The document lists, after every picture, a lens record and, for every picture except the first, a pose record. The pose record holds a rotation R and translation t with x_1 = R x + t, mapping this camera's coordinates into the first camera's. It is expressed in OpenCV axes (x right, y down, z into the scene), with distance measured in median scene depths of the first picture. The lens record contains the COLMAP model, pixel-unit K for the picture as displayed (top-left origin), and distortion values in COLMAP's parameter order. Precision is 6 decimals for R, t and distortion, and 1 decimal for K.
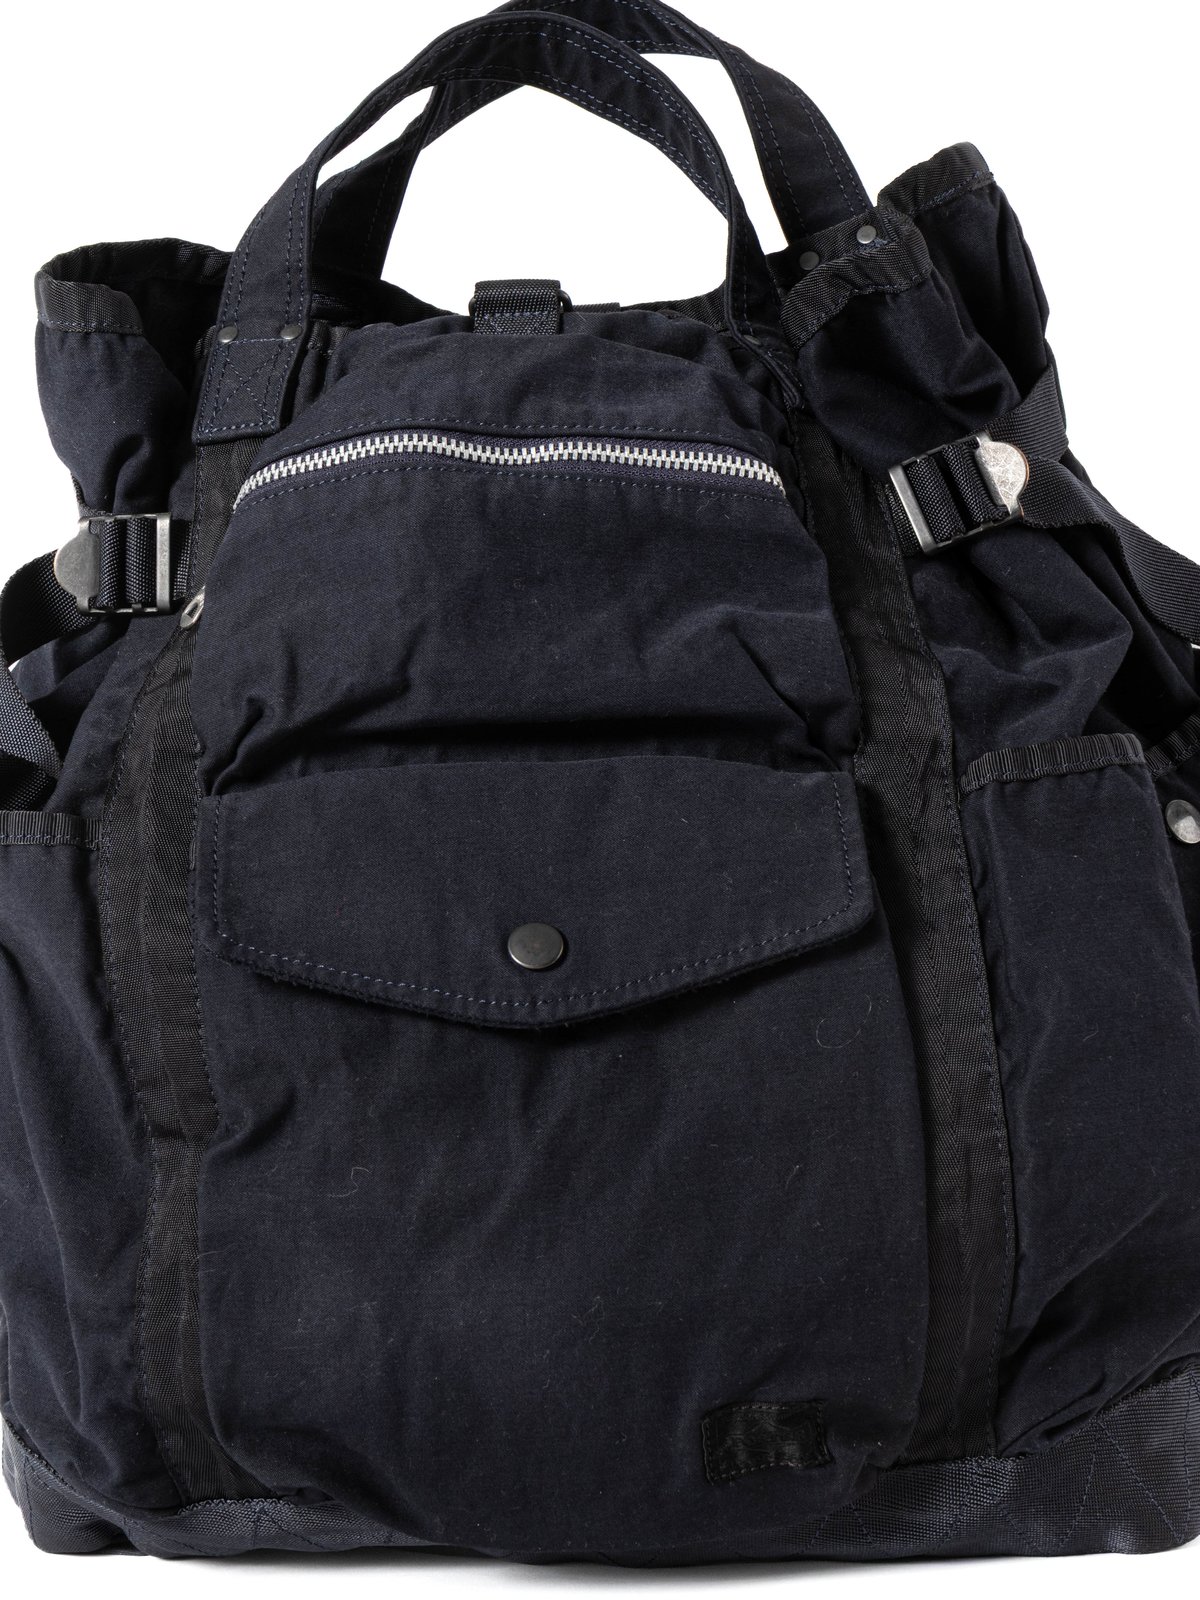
lens RADIAL K [[3152.1, 0, 600.5], [0, 3152.1, 794.7], [0, 0, 1]] dist [0.006097, 0.000000]
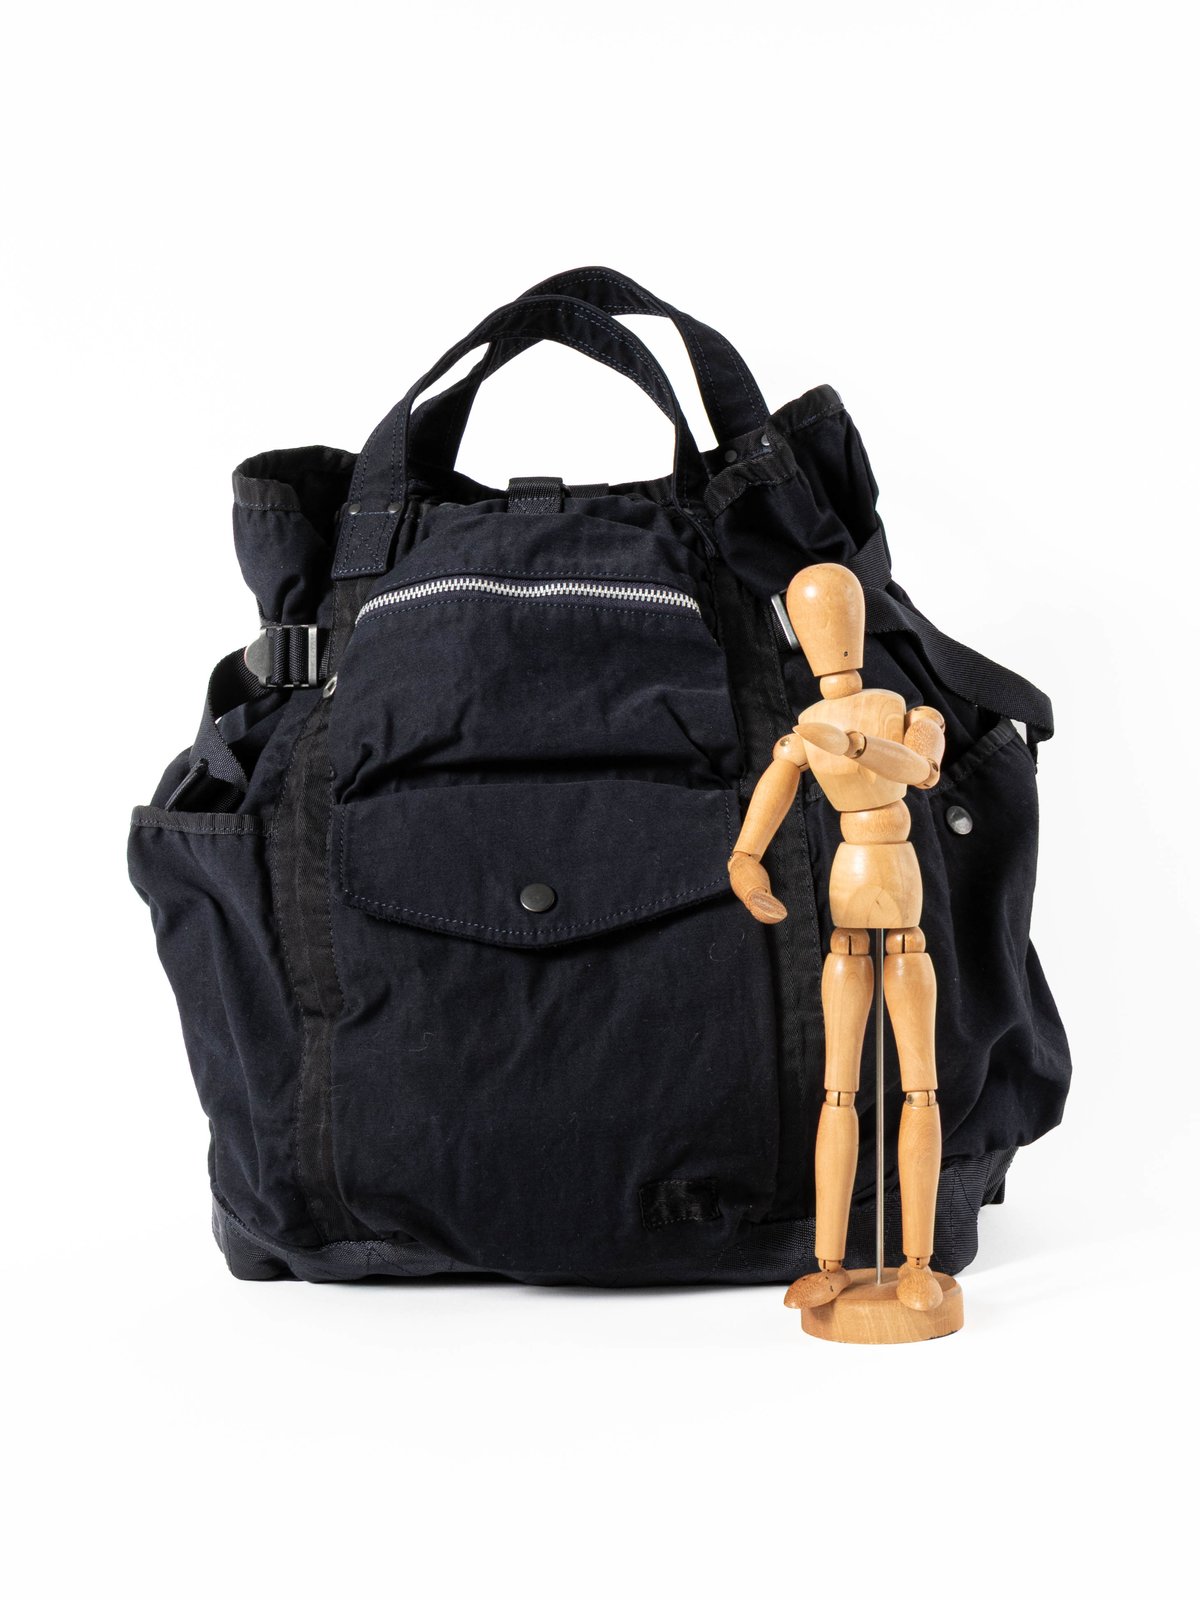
lens RADIAL K [[2453.6, 0, 599.6], [0, 2453.6, 807.1], [0, 0, 1]] dist [0.014787, 0.000000]
pose [[0.999443, 0.001581, -0.033327, 0.050514], [-0.001253, 0.999951, 0.009868, -0.010642], [0.033341, -0.009821, 0.999396, -0.247893]]
